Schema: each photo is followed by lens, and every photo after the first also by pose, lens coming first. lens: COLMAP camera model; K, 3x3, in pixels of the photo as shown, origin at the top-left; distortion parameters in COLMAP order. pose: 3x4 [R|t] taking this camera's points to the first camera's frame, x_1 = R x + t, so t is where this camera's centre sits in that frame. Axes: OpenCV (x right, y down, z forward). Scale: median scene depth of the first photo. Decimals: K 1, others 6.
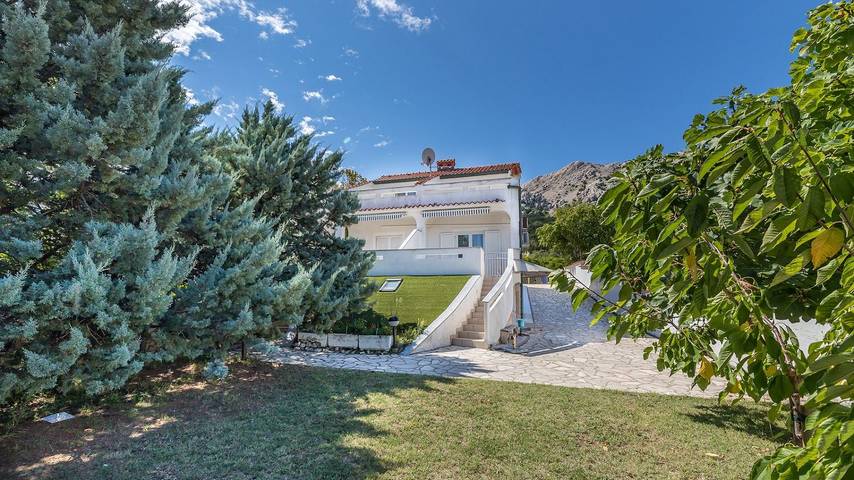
lens RADIAL K [[337.5, 0, 431.9], [0, 337.5, 258.1], [0, 0, 1]] dist [0.000492, 0.000019]
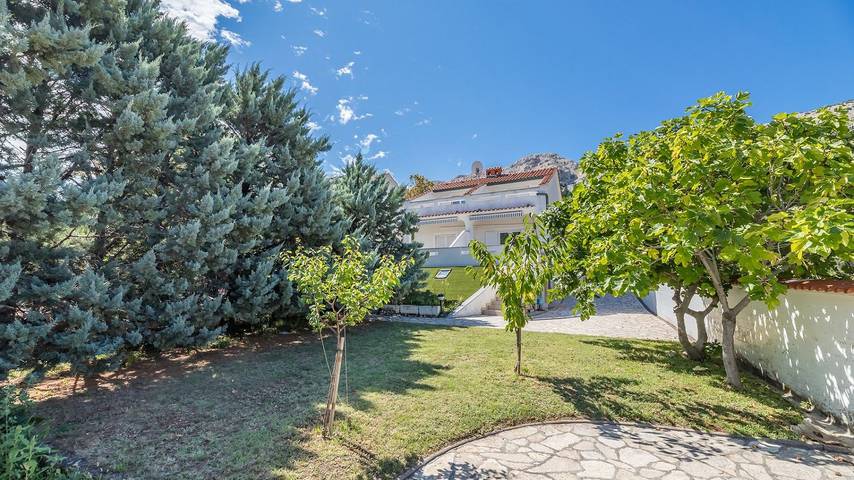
lens RADIAL K [[337.5, 0, 431.9], [0, 337.5, 258.1], [0, 0, 1]] dist [0.000492, 0.000019]
pose [[0.978042, -0.017607, -0.207663, 0.153402], [0.023803, 0.999342, 0.027376, -0.028700], [0.207045, -0.031718, 0.977817, -0.455651]]
